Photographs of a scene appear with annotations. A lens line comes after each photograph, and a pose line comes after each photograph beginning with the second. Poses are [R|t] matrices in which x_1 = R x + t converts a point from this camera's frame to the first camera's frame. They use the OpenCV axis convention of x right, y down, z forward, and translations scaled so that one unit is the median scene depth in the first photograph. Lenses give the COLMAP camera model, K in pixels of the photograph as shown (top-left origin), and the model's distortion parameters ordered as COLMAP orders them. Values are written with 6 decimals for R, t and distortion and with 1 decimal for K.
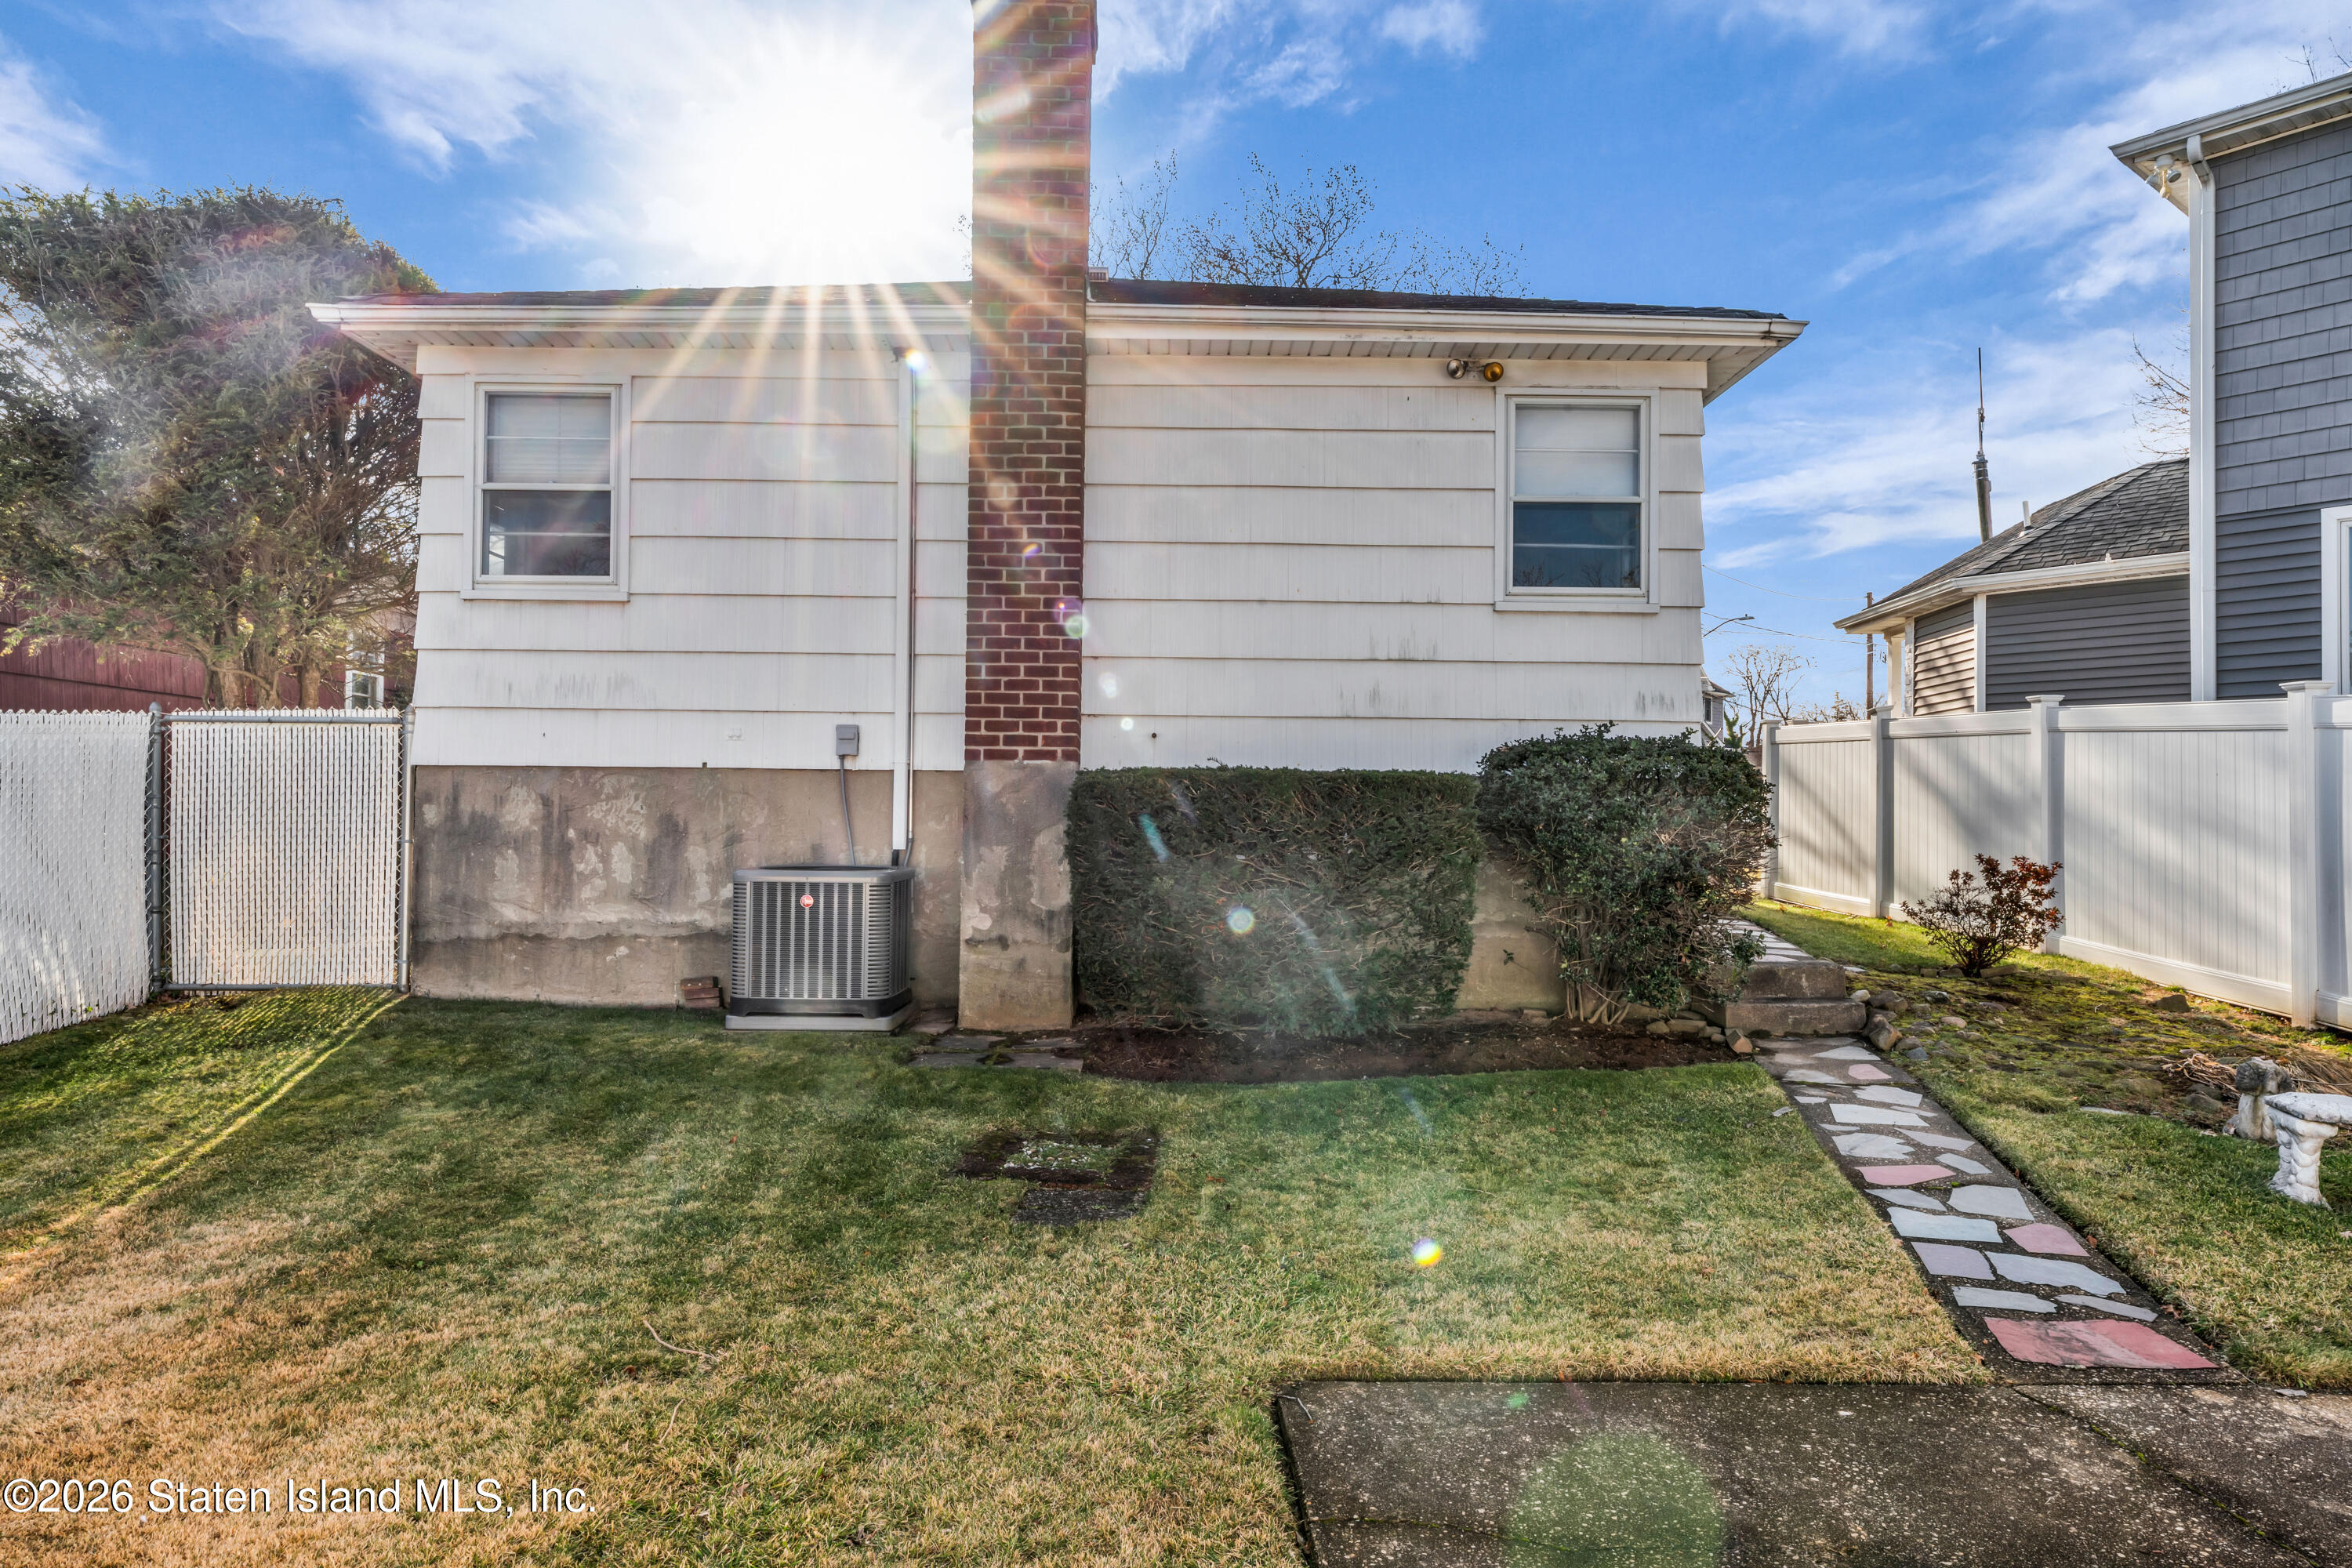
lens RADIAL K [[1390.0, 0, 1174.8], [0, 1390.0, 782.6], [0, 0, 1]] dist [-0.000758, 0.000419]
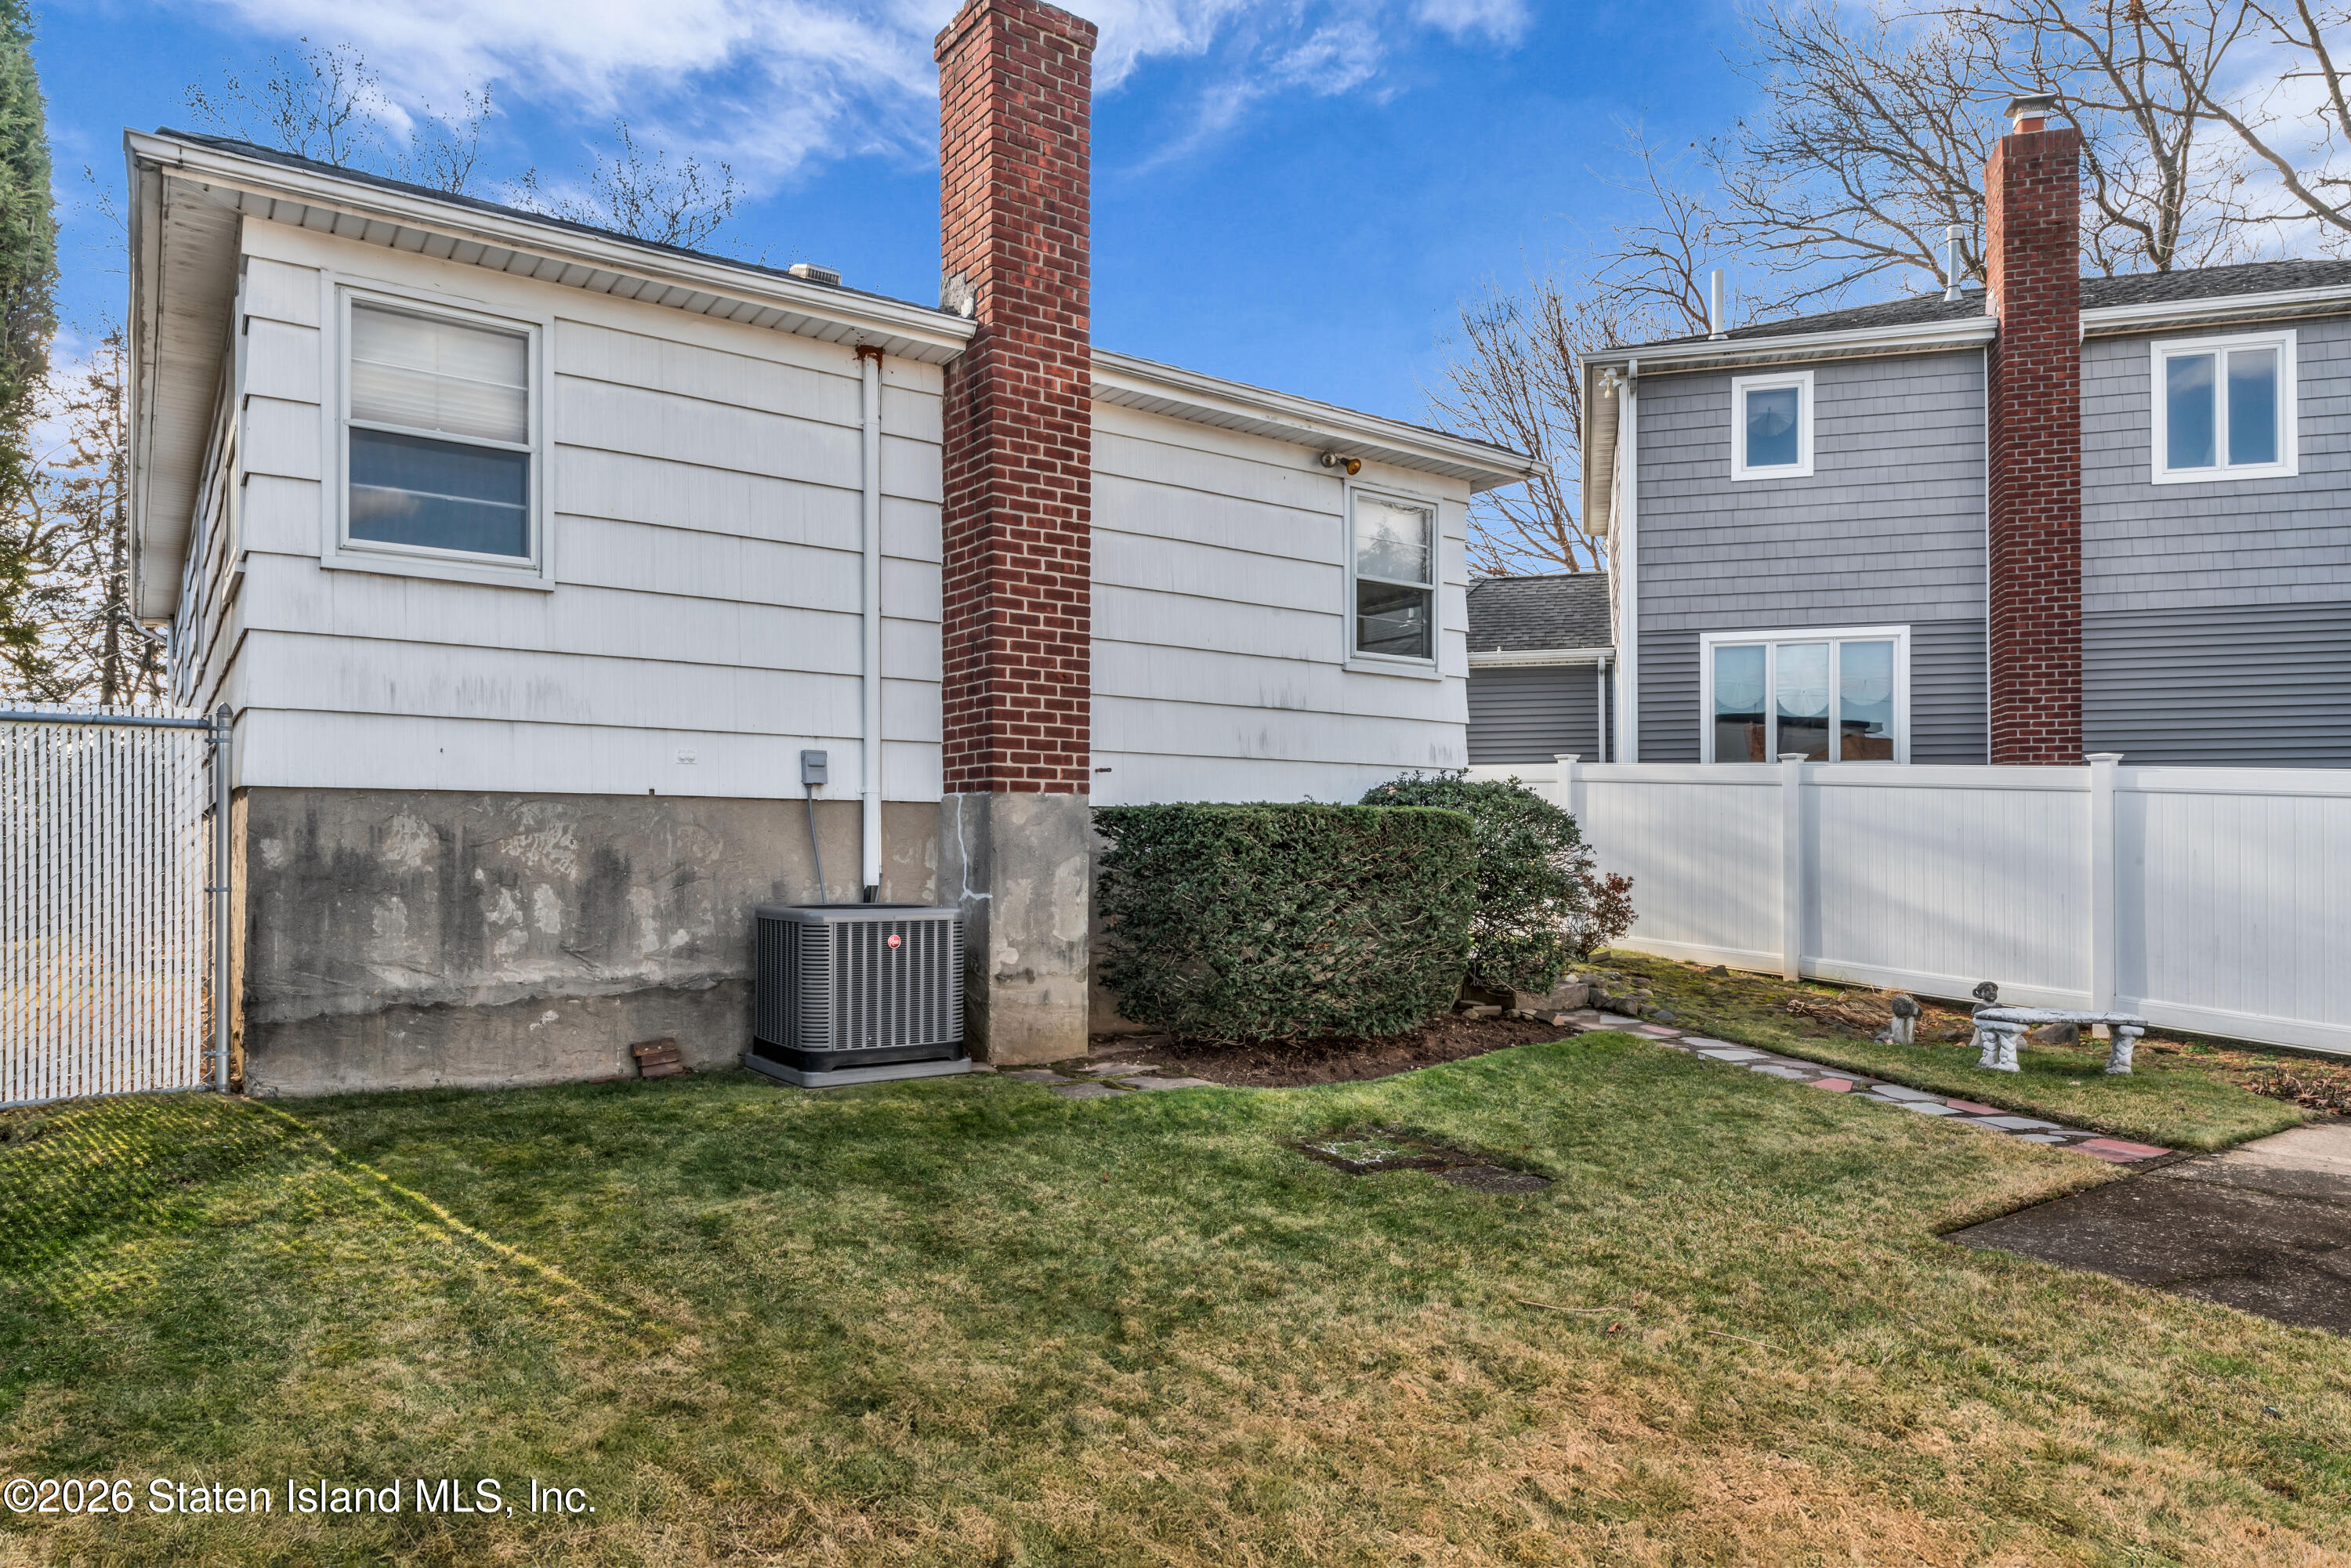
lens RADIAL K [[1403.2, 0, 1175.5], [0, 1403.2, 834.2], [0, 0, 1]] dist [-0.001107, -0.000120]
pose [[0.824415, -0.001825, 0.565982, -0.563643], [-0.006166, 0.999906, 0.012206, 0.000779], [-0.565951, -0.013553, 0.824327, 0.106332]]
